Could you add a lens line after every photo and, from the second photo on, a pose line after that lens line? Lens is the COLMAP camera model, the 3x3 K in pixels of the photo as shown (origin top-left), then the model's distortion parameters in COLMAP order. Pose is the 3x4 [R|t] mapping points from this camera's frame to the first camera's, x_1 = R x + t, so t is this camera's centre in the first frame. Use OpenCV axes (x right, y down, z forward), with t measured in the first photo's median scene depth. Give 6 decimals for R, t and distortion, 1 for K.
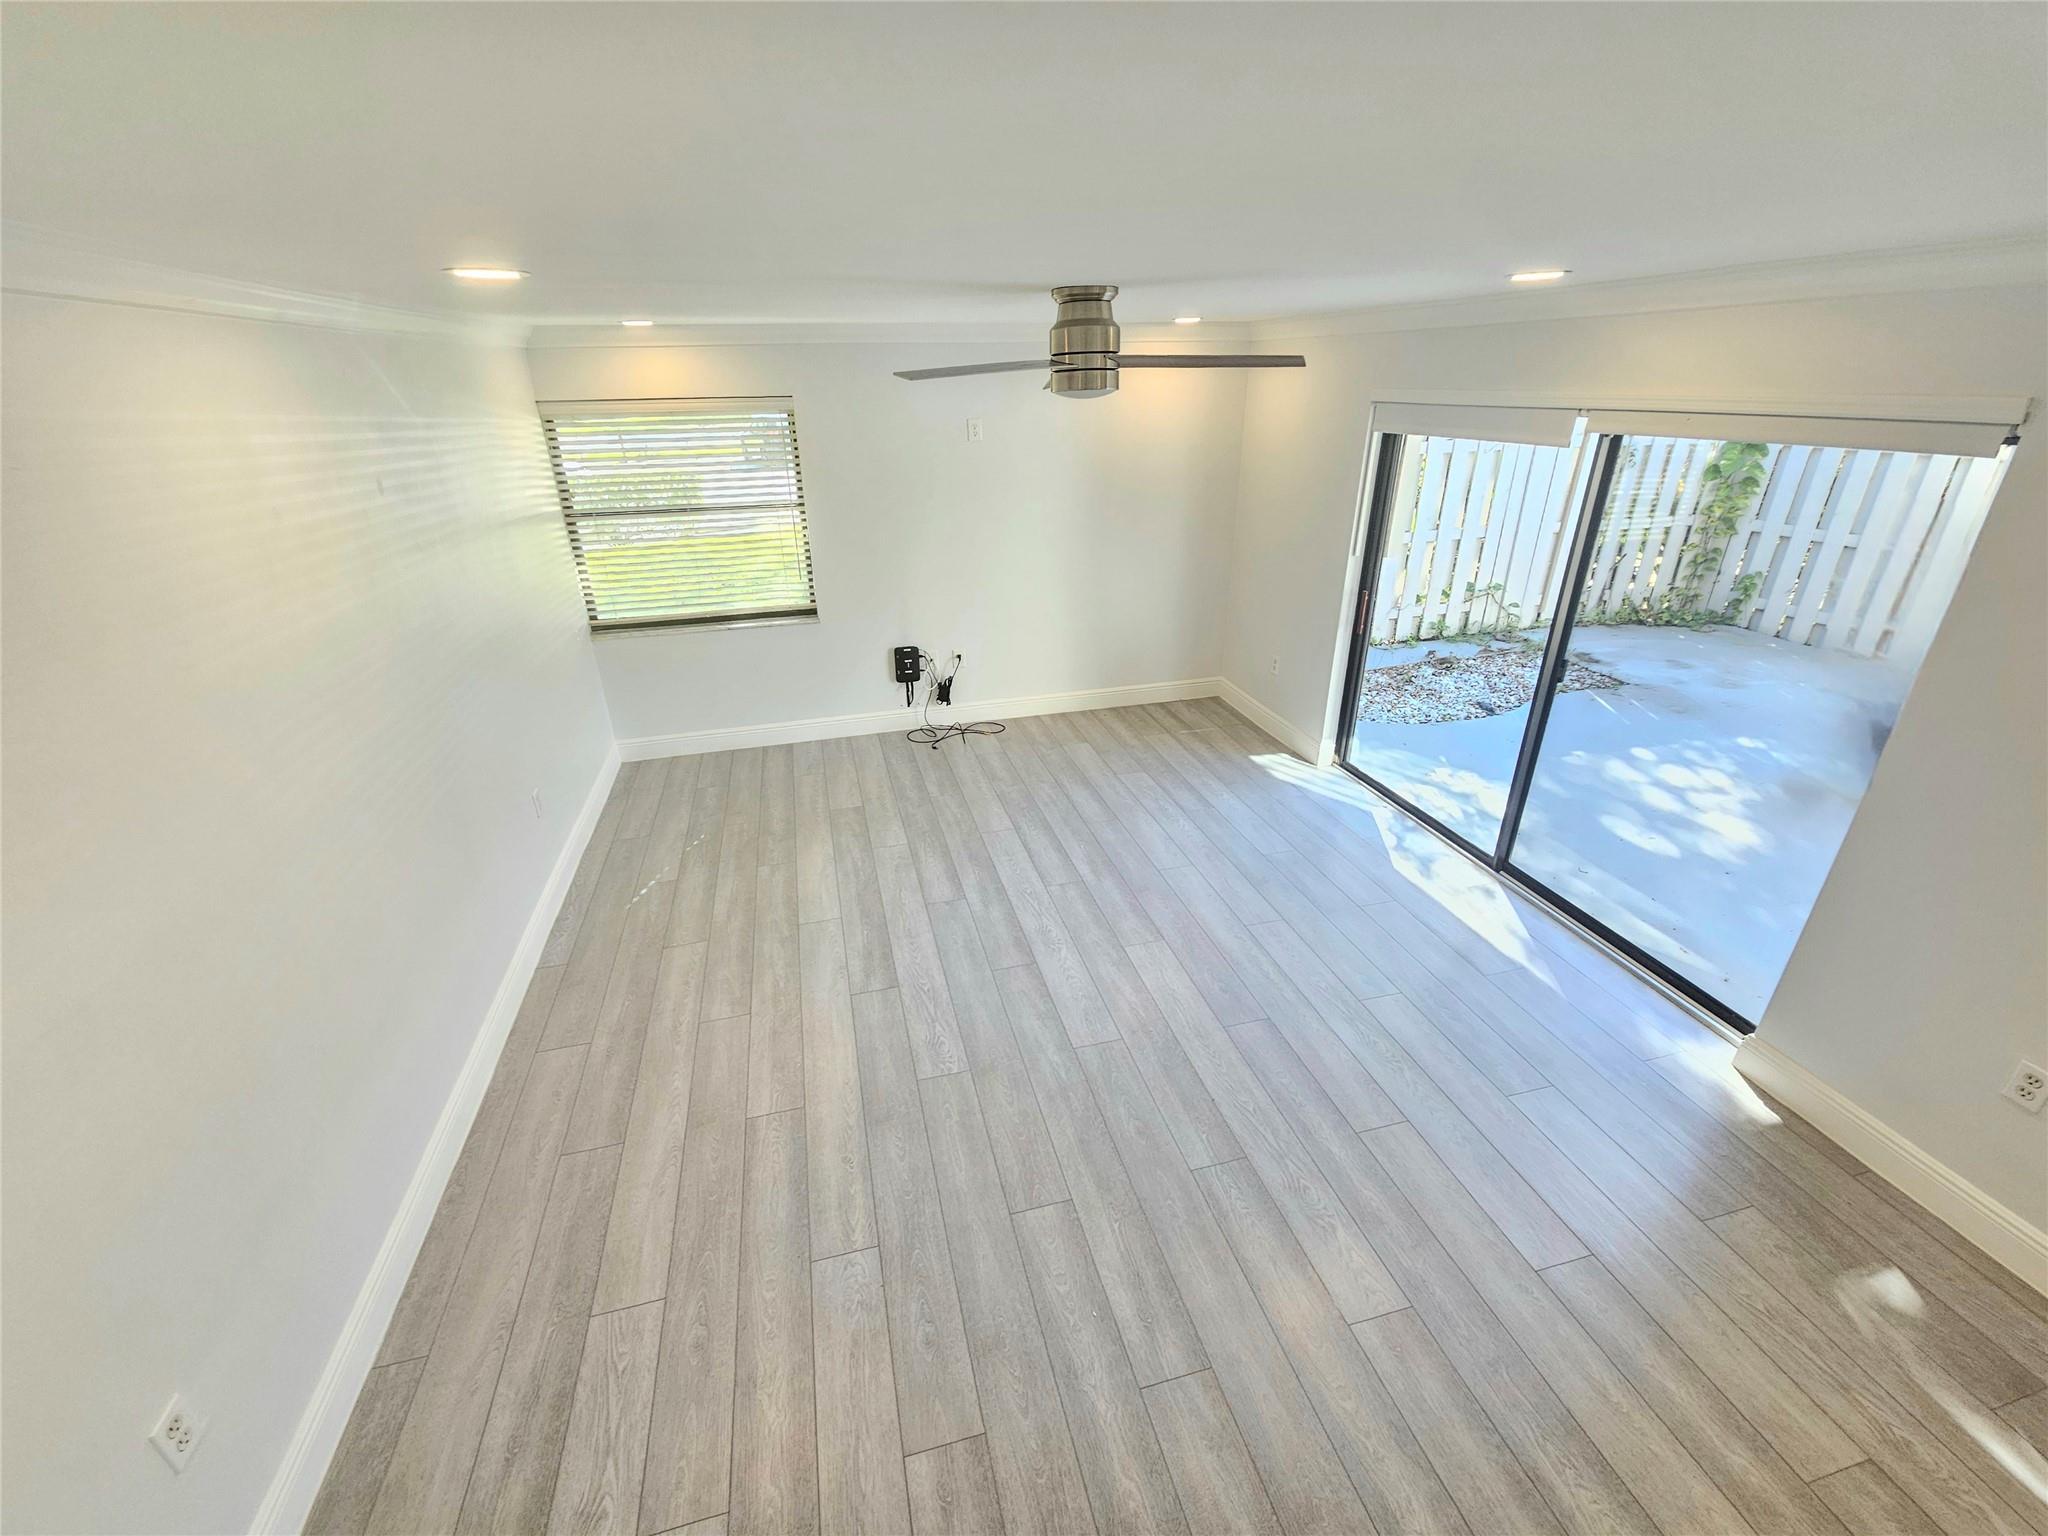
lens RADIAL K [[839.2, 0, 1016.1], [0, 839.2, 750.9], [0, 0, 1]] dist [0.002149, 0.001304]
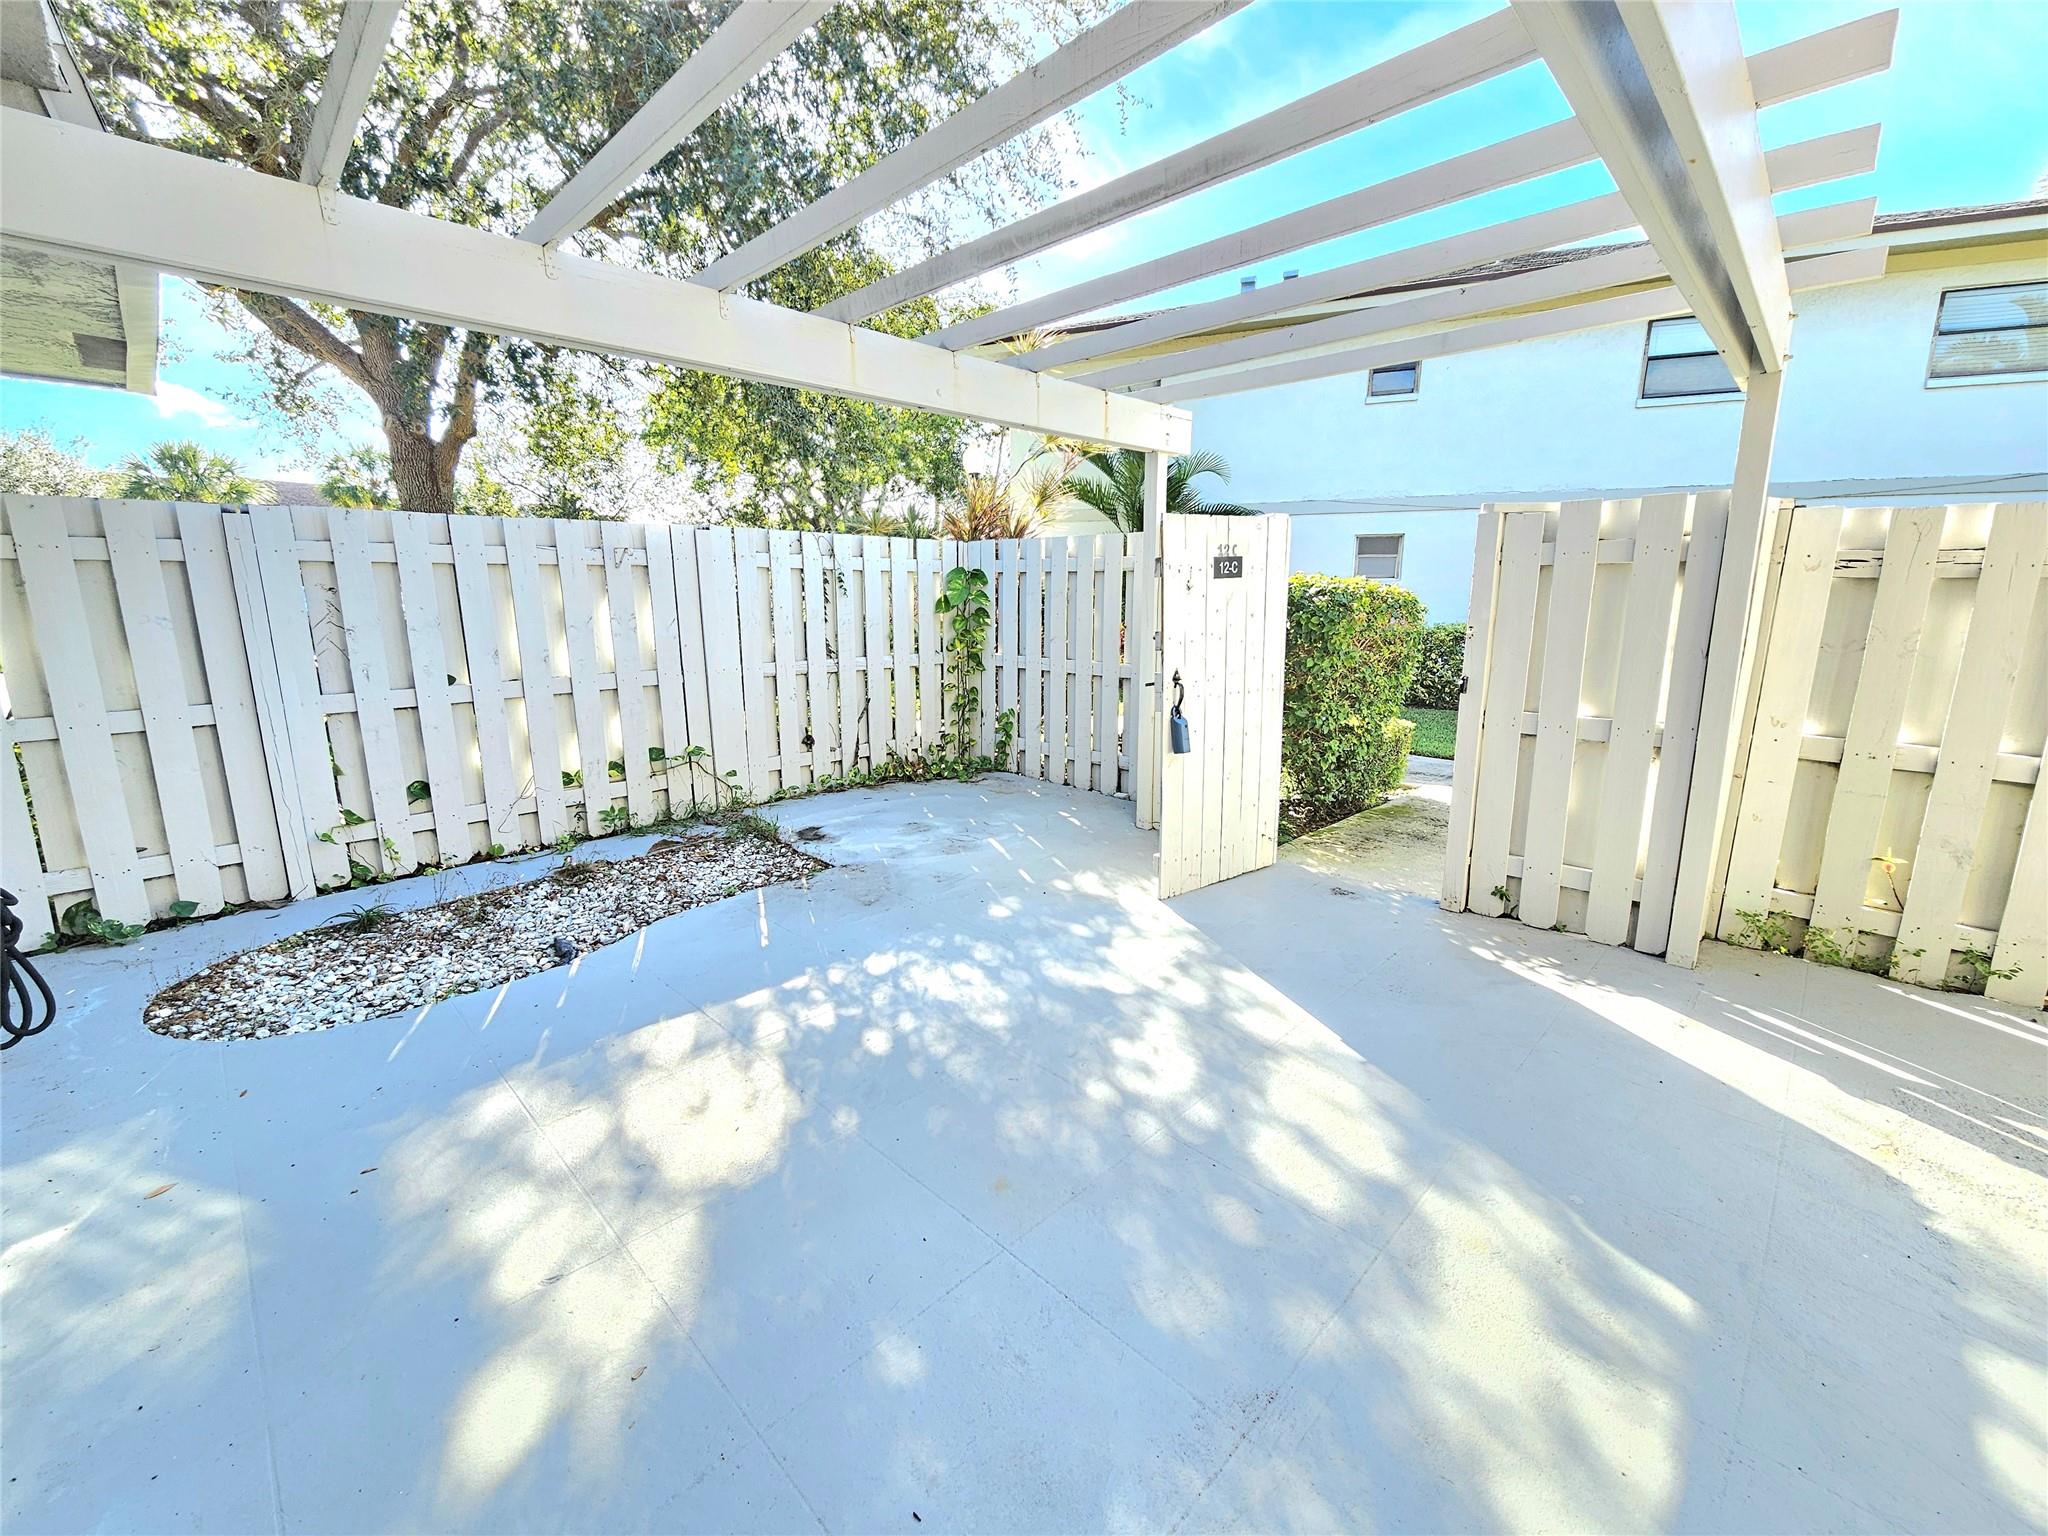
lens RADIAL K [[839.2, 0, 1019.7], [0, 839.2, 767.1], [0, 0, 1]] dist [0.002149, 0.001304]
pose [[0.856898, -0.095301, 0.506600, 0.683317], [0.198541, 0.967960, -0.153734, -0.028133], [-0.475718, 0.232315, 0.848364, 0.413462]]
